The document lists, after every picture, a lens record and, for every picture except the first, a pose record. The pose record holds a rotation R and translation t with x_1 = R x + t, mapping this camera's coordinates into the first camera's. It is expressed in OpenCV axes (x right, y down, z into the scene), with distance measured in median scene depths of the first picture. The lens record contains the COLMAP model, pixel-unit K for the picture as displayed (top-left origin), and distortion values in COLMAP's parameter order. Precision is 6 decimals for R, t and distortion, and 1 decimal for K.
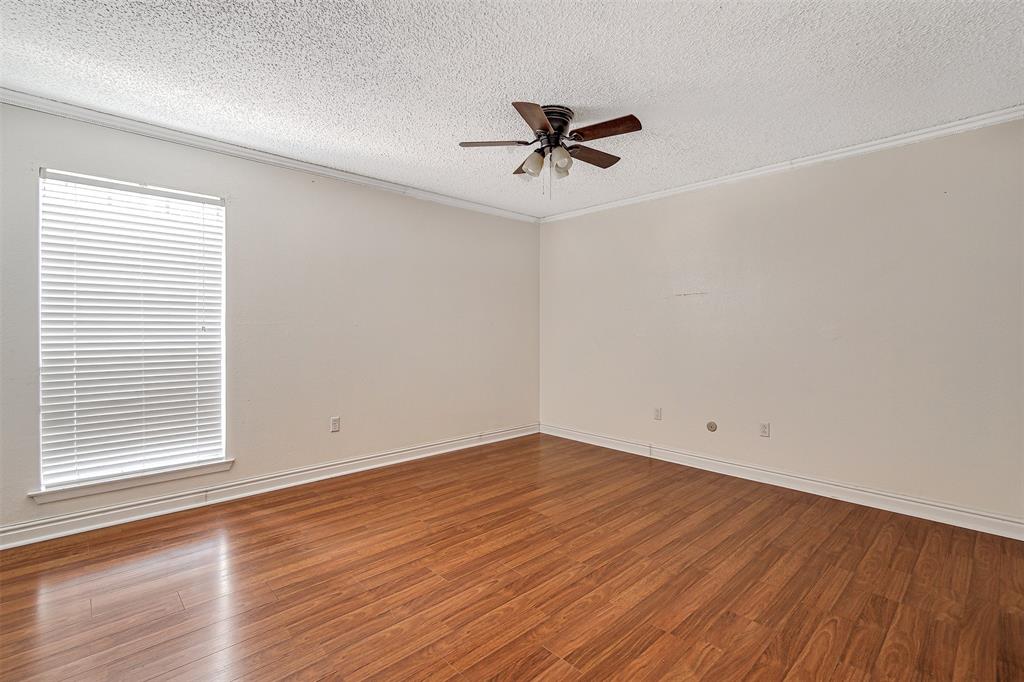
lens RADIAL K [[472.9, 0, 512.2], [0, 472.9, 337.8], [0, 0, 1]] dist [-0.000010, 0.000100]
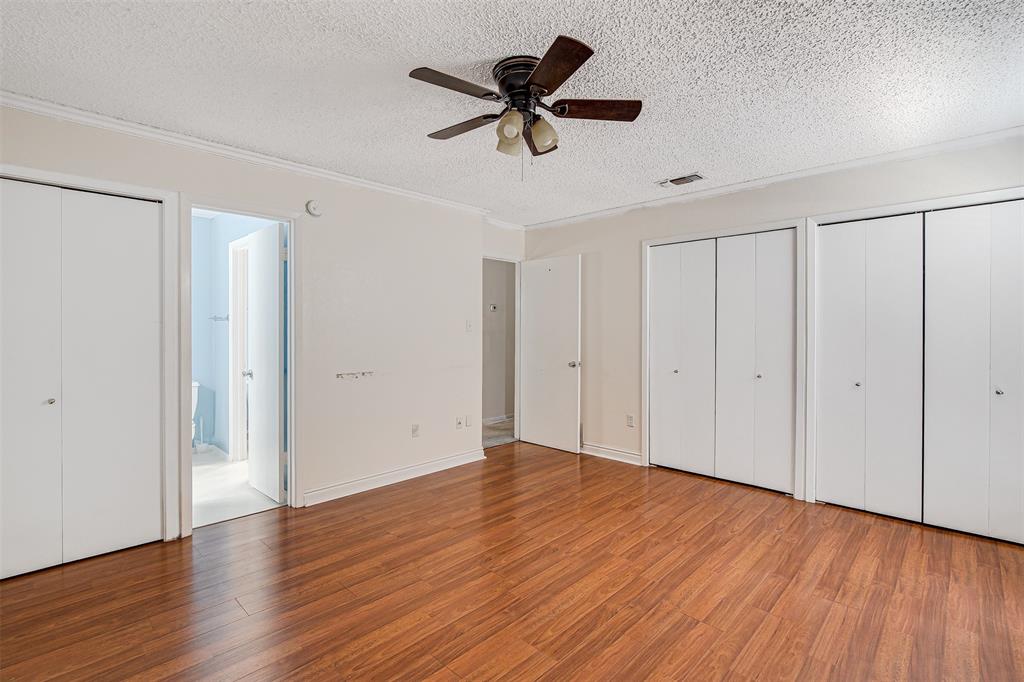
lens RADIAL K [[472.9, 0, 511.8], [0, 472.9, 335.9], [0, 0, 1]] dist [-0.000010, 0.000100]
pose [[-0.998887, -0.002920, -0.047085, 0.149270], [-0.004585, 0.999366, 0.035296, -0.076089], [0.046952, 0.035472, -0.998267, 1.967507]]
